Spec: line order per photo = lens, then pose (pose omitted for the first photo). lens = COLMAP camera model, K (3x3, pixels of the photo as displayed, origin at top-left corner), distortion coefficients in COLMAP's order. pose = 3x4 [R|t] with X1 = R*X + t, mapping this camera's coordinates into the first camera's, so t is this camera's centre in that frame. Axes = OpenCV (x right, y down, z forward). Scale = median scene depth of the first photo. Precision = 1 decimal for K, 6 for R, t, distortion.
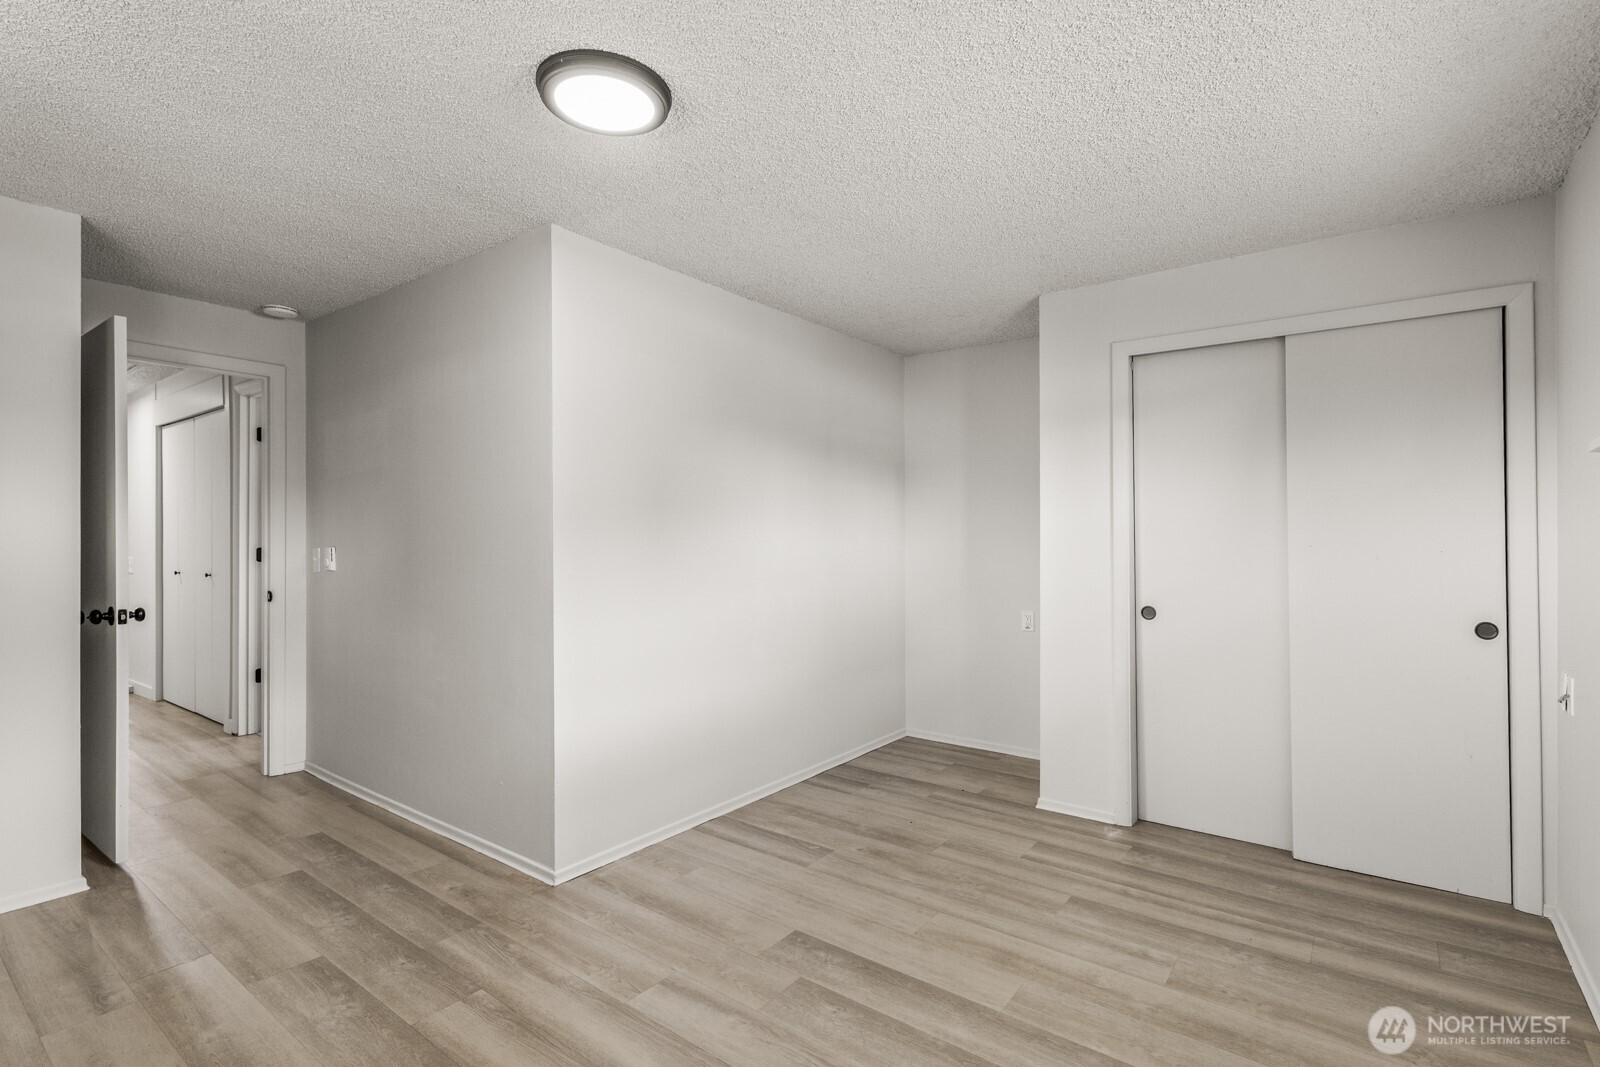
lens RADIAL K [[758.2, 0, 809.5], [0, 758.2, 533.5], [0, 0, 1]] dist [0.003698, 0.000529]
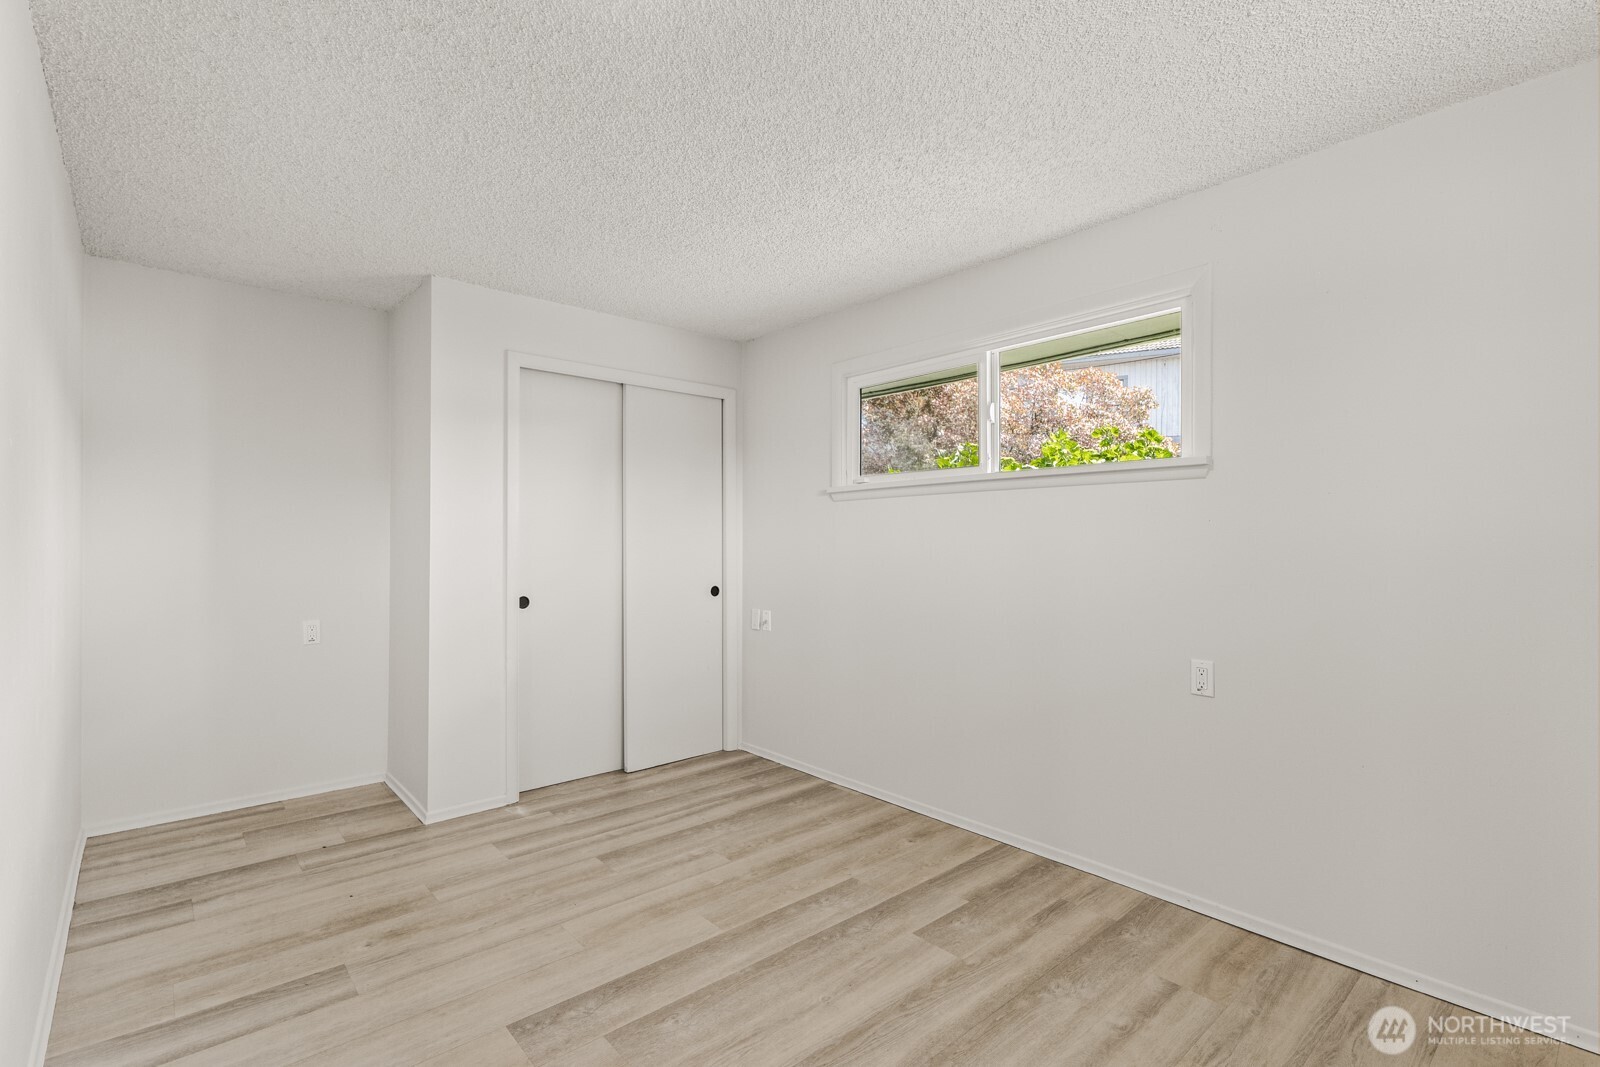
lens RADIAL K [[734.5, 0, 786.4], [0, 734.5, 534.5], [0, 0, 1]] dist [0.006947, -0.000349]
pose [[0.211774, 0.005036, 0.977306, -0.593421], [-0.008003, 0.999962, -0.003419, 0.007420], [-0.977286, -0.007097, 0.211806, 0.461066]]
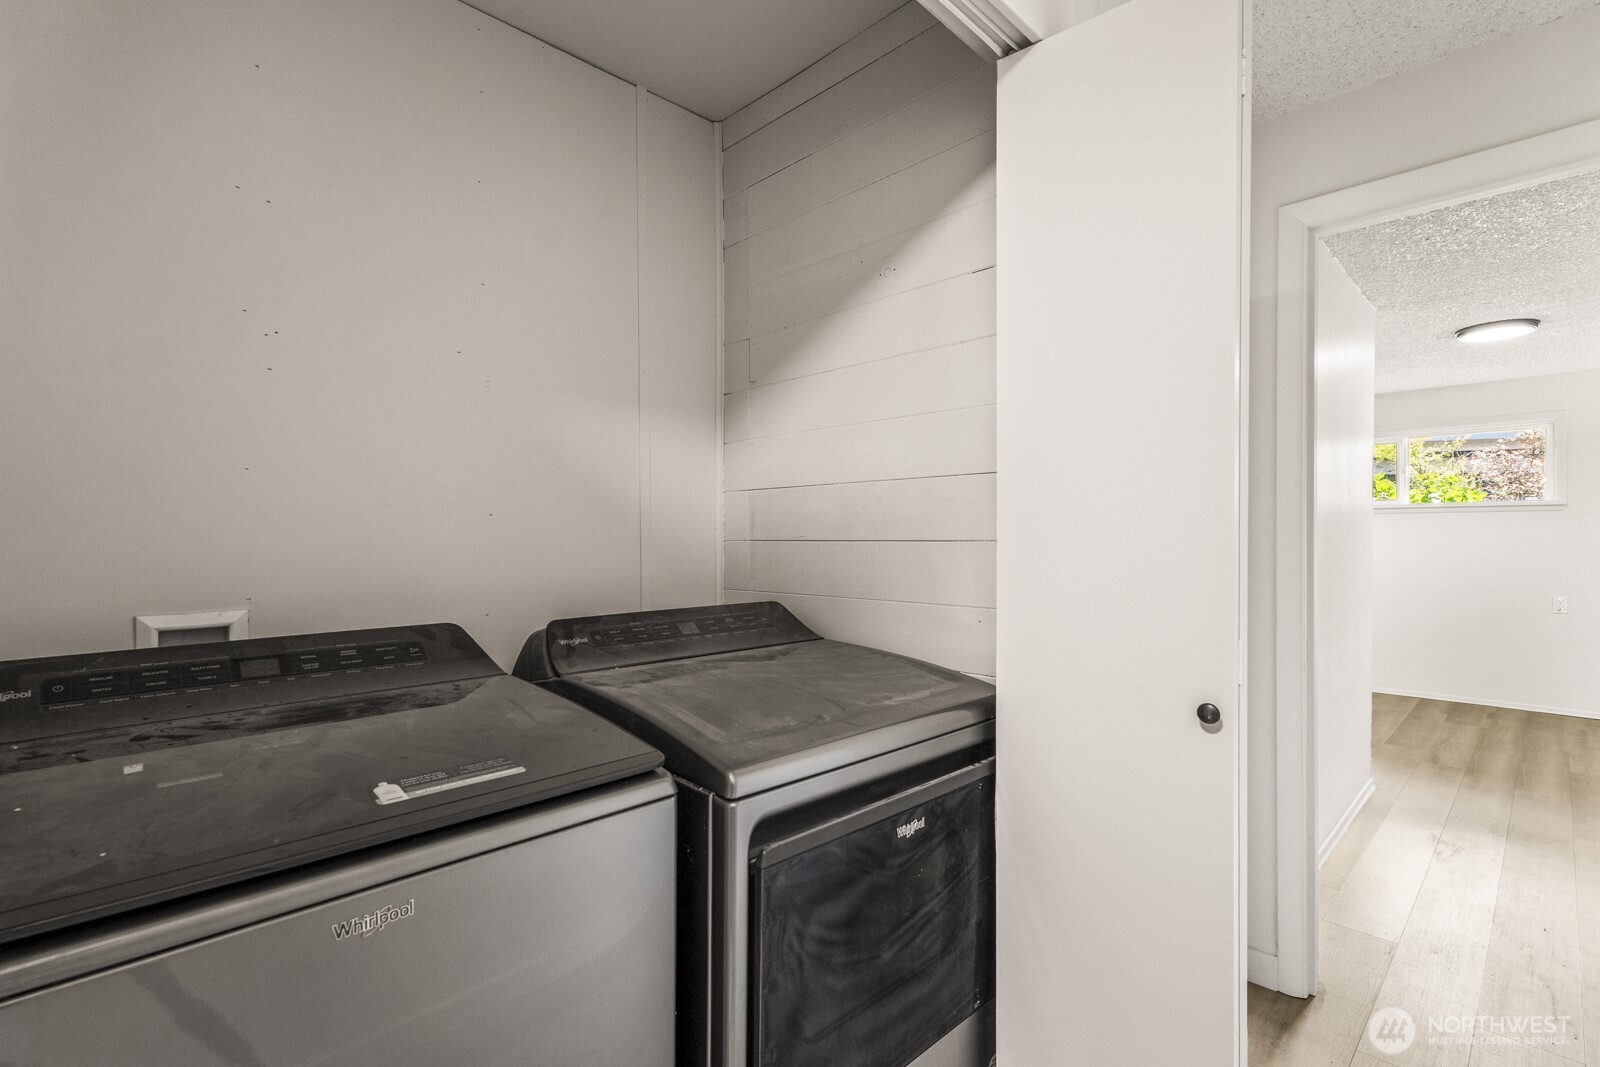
lens RADIAL K [[735.6, 0, 800.0], [0, 735.6, 533.5], [0, 0, 1]] dist [0.001956, 0.000465]
pose [[0.150943, -0.000970, 0.988542, -1.708843], [-0.006766, 0.999975, 0.002014, 0.000209], [-0.988519, -0.006993, 0.150933, 1.717715]]
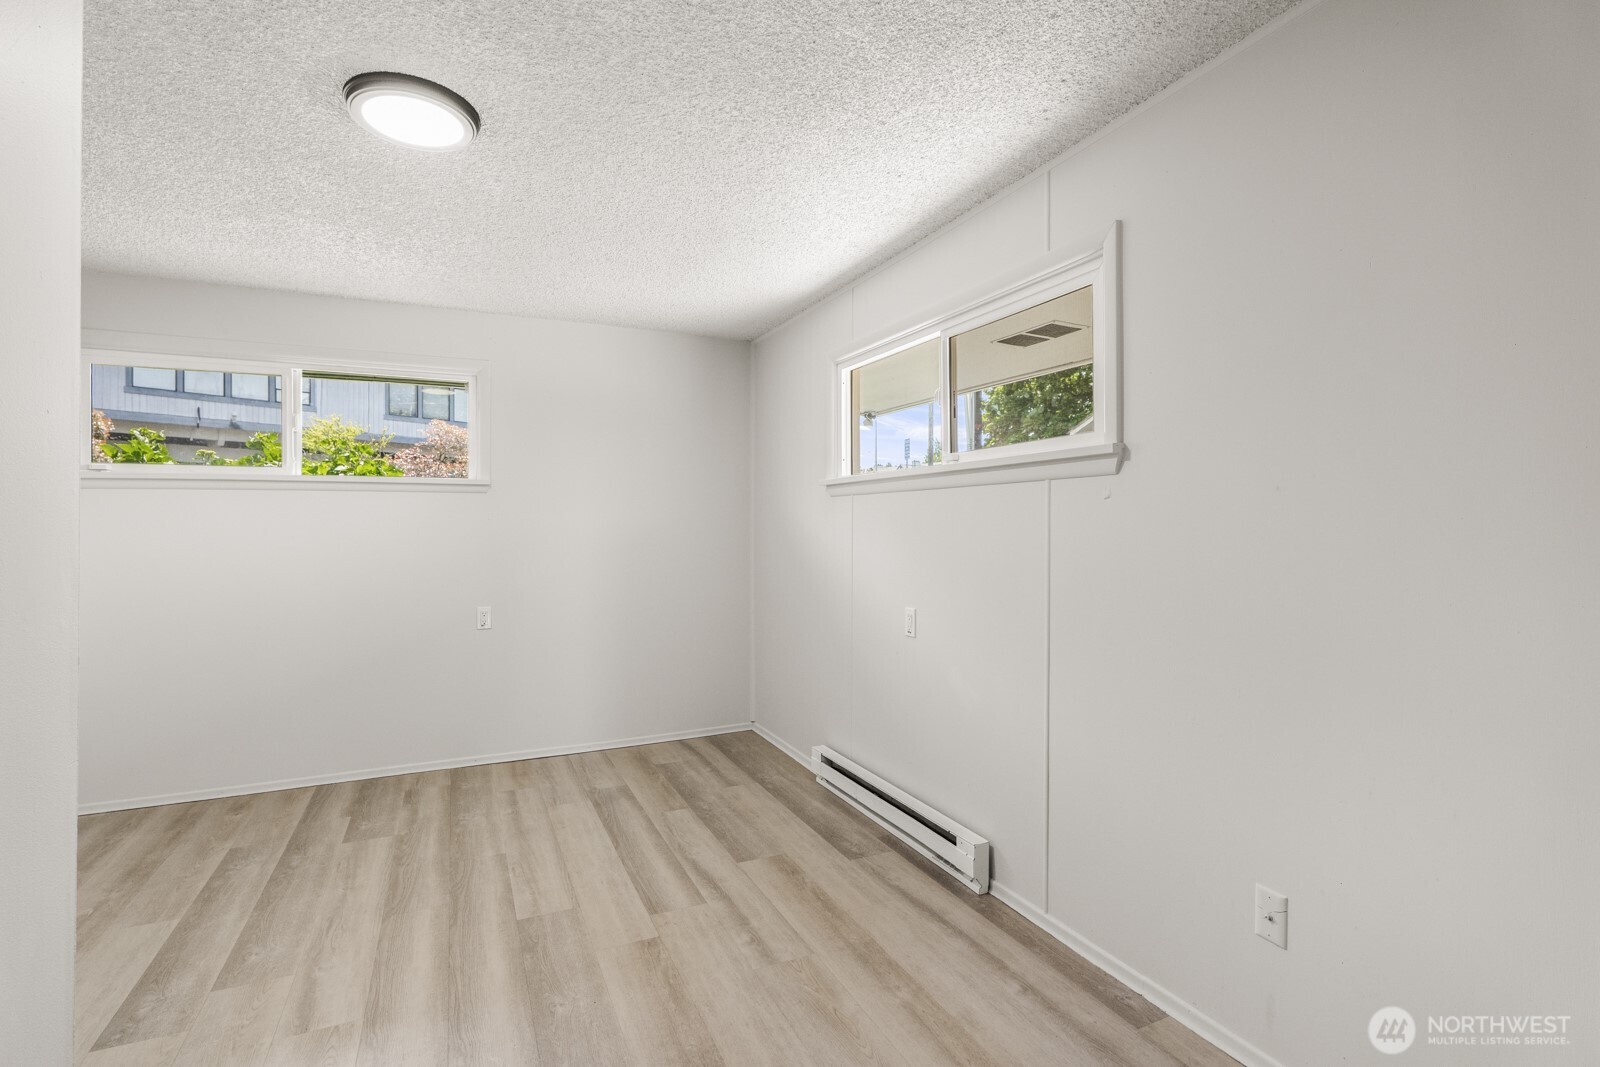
lens RADIAL K [[748.3, 0, 794.1], [0, 748.3, 537.8], [0, 0, 1]] dist [0.001346, -0.000390]
pose [[-0.880452, -0.006223, 0.474094, -0.808405], [-0.004884, 0.999980, 0.004056, 0.010529], [-0.474110, 0.001255, -0.880465, 1.097426]]
